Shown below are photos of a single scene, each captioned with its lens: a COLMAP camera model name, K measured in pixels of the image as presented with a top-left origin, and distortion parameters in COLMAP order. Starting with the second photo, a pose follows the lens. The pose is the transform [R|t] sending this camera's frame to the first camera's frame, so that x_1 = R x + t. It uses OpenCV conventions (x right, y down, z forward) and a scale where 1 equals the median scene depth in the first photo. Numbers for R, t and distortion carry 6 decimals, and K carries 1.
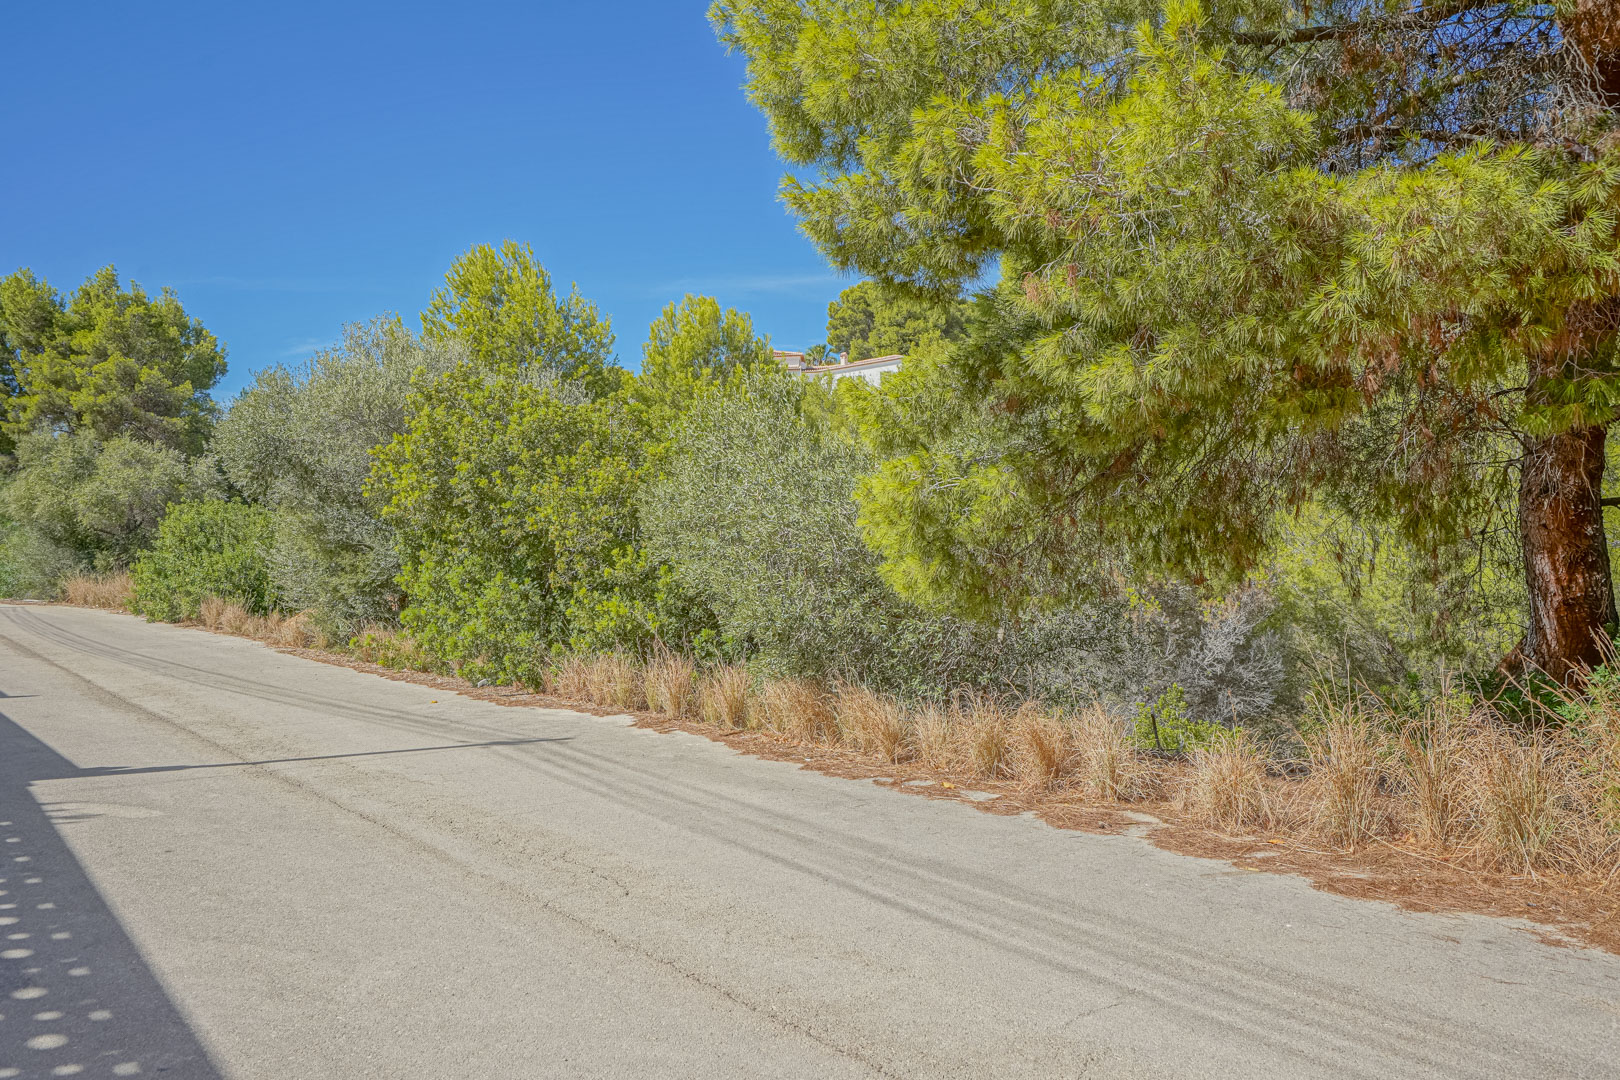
lens RADIAL K [[1330.2, 0, 815.8], [0, 1330.2, 533.7], [0, 0, 1]] dist [0.045005, -0.029045]
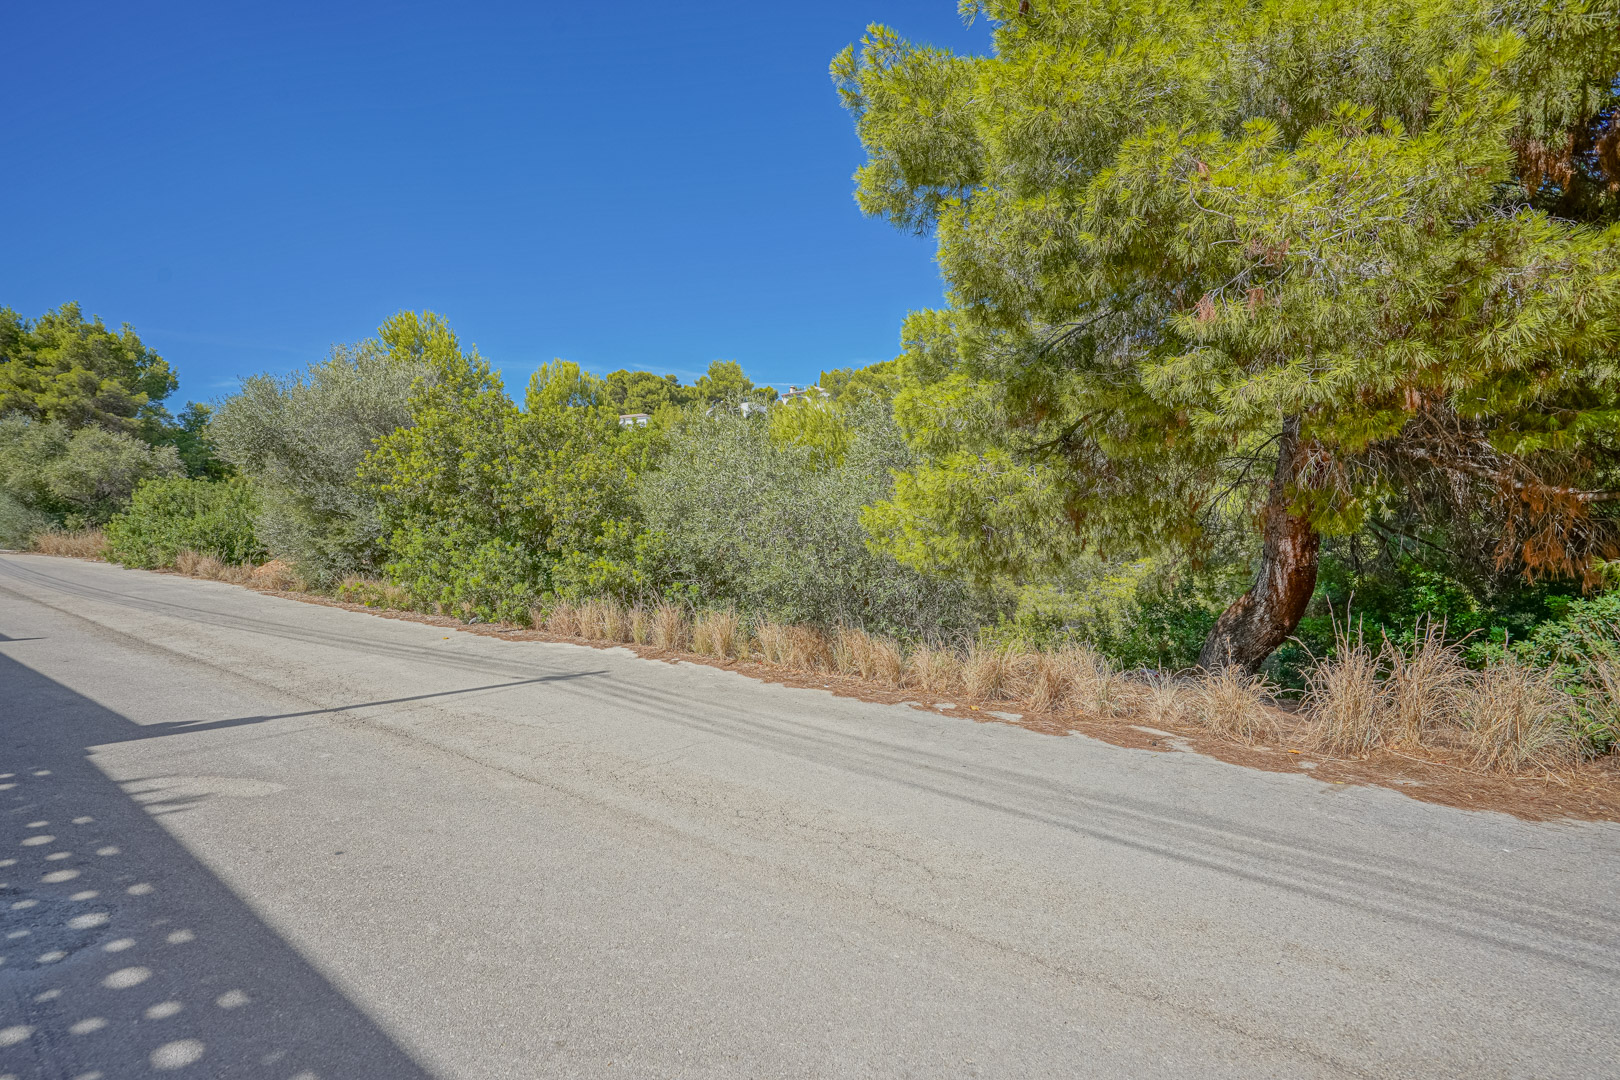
lens RADIAL K [[719.9, 0, 808.9], [0, 719.9, 537.8], [0, 0, 1]] dist [-0.001456, 0.001584]
pose [[0.946428, 0.018293, 0.322396, -0.152189], [-0.026418, 0.999434, 0.020842, 0.005696], [-0.321832, -0.028243, 0.946376, 0.202807]]
